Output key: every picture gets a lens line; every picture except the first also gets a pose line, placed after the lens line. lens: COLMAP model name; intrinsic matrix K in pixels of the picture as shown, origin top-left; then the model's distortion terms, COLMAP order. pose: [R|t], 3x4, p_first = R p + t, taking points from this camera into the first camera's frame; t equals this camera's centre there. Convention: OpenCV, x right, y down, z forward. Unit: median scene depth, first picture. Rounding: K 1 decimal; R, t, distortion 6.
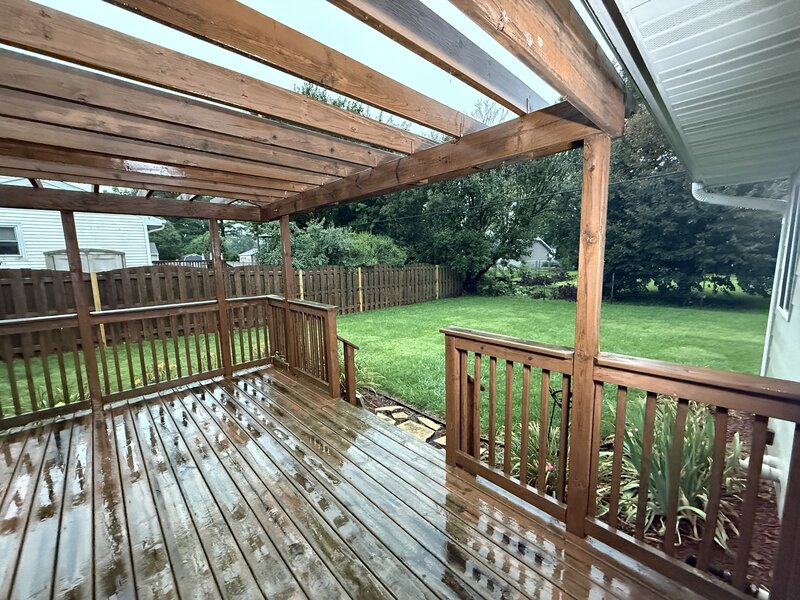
lens RADIAL K [[319.3, 0, 398.9], [0, 319.3, 300.3], [0, 0, 1]] dist [-0.002623, 0.001173]
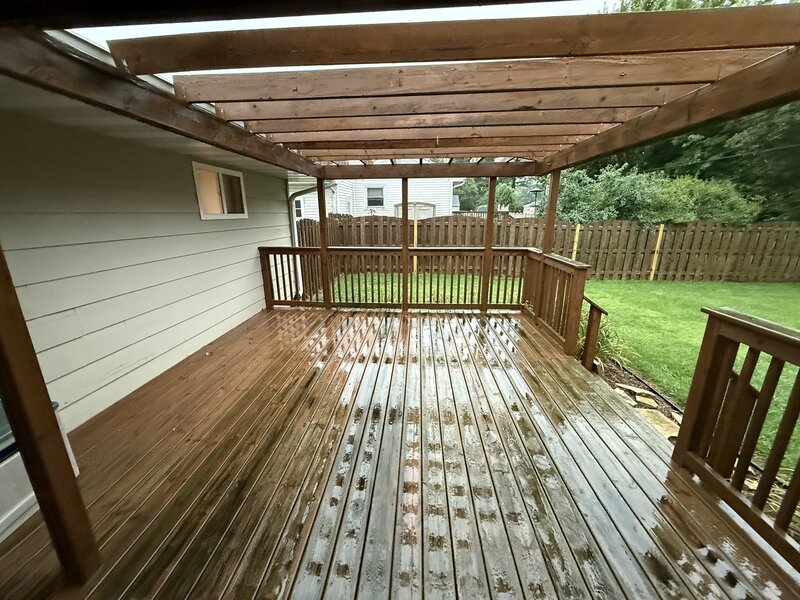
lens RADIAL K [[319.3, 0, 397.7], [0, 319.3, 298.9], [0, 0, 1]] dist [-0.002623, 0.001173]
pose [[0.676764, 0.209282, -0.705827, 0.092298], [-0.107512, 0.976560, 0.186472, 0.000065], [0.728307, -0.050312, 0.683401, -0.067357]]
